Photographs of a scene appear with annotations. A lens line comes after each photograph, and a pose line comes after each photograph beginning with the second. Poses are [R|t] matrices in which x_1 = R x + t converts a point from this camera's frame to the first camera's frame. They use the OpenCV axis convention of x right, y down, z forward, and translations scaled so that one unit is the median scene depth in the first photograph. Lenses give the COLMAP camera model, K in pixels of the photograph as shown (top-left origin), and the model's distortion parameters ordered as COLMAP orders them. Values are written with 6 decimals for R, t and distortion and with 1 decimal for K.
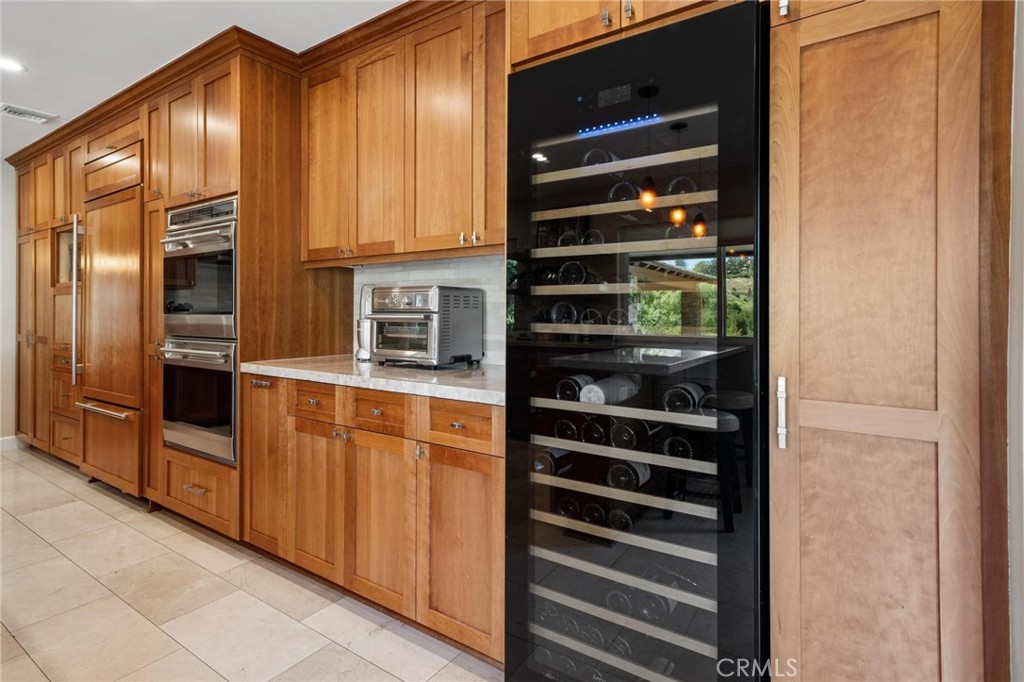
lens RADIAL K [[523.5, 0, 509.4], [0, 523.5, 309.9], [0, 0, 1]] dist [0.014868, -0.000151]
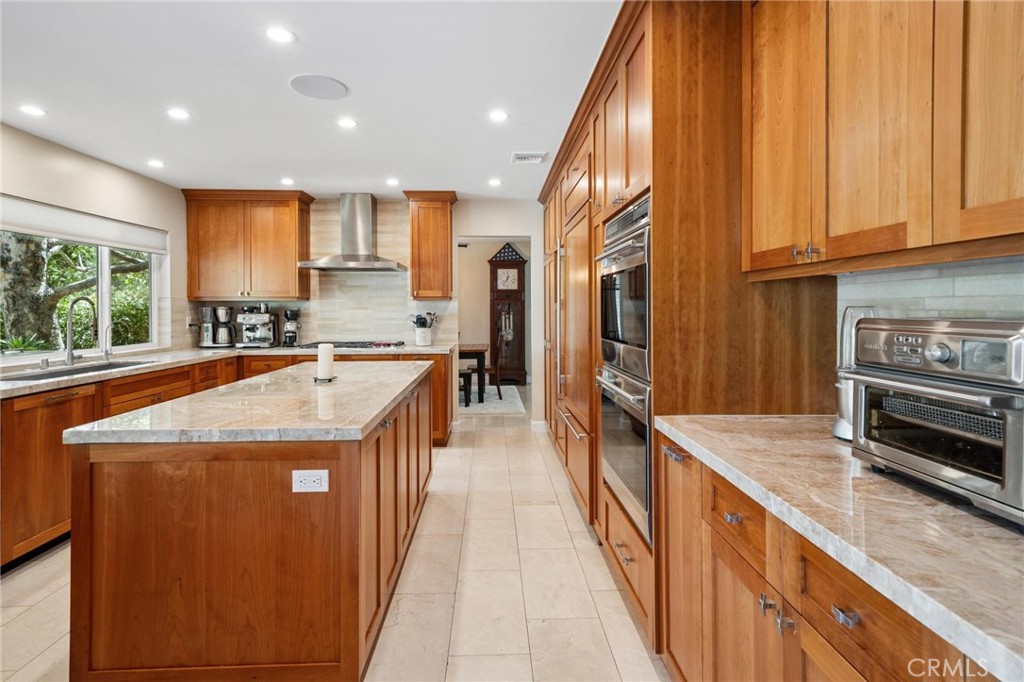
lens RADIAL K [[507.2, 0, 506.4], [0, 507.2, 309.4], [0, 0, 1]] dist [0.010814, 0.000789]
pose [[0.597556, -0.002227, -0.801824, -0.058270], [0.007301, 0.999970, 0.002664, -0.051213], [0.801794, -0.007446, 0.597554, 0.389273]]
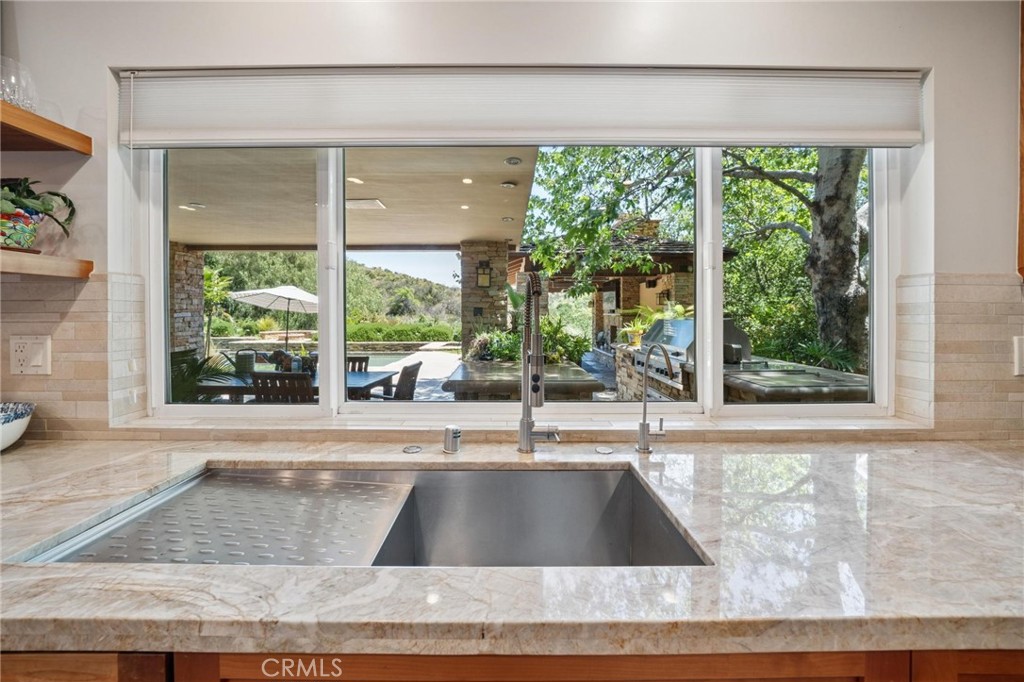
lens RADIAL K [[387.2, 0, 506.7], [0, 387.2, 314.4], [0, 0, 1]] dist [-0.012597, 0.000340]
pose [[-0.816950, -0.000706, -0.576708, -1.613122], [-0.001593, 0.999998, 0.001033, -0.050746], [0.576706, 0.001763, -0.816950, 0.592023]]
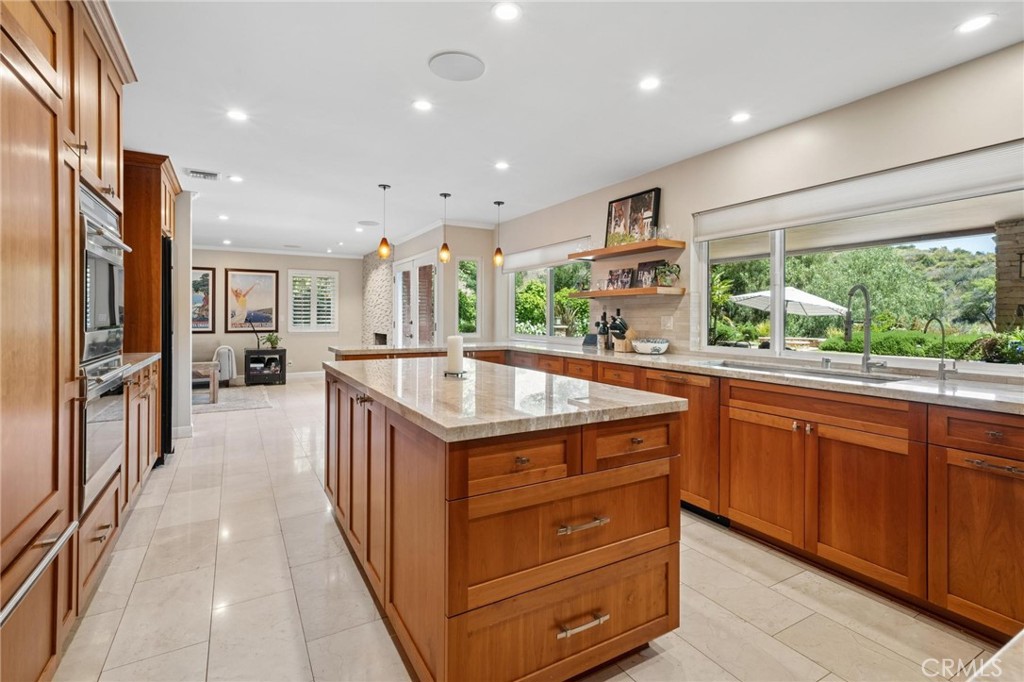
lens RADIAL K [[476.5, 0, 511.4], [0, 476.5, 318.7], [0, 0, 1]] dist [0.010643, 0.000159]
pose [[-0.905504, -0.009114, 0.424240, -1.615520], [-0.008429, 0.999958, 0.003491, -0.017468], [-0.424255, -0.000414, -0.905543, 1.507799]]
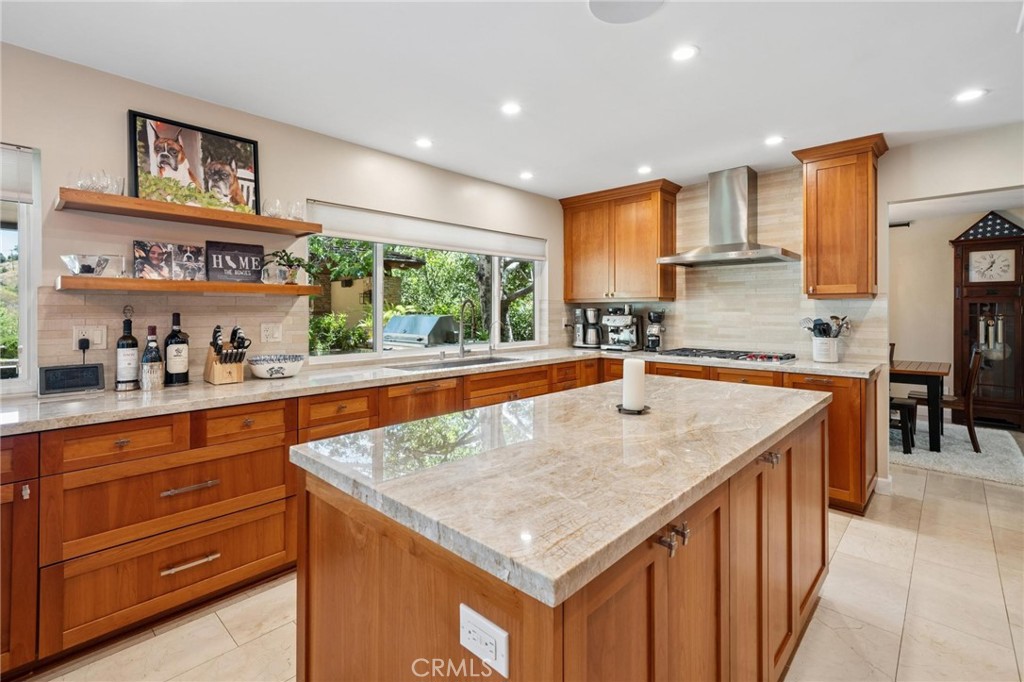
lens RADIAL K [[467.0, 0, 509.5], [0, 467.0, 306.7], [0, 0, 1]] dist [0.008739, -0.000062]
pose [[-0.147493, -0.011577, -0.988995, -0.419827], [0.003258, 0.999920, -0.012191, -0.048791], [0.989058, -0.005020, -0.147443, 0.638350]]
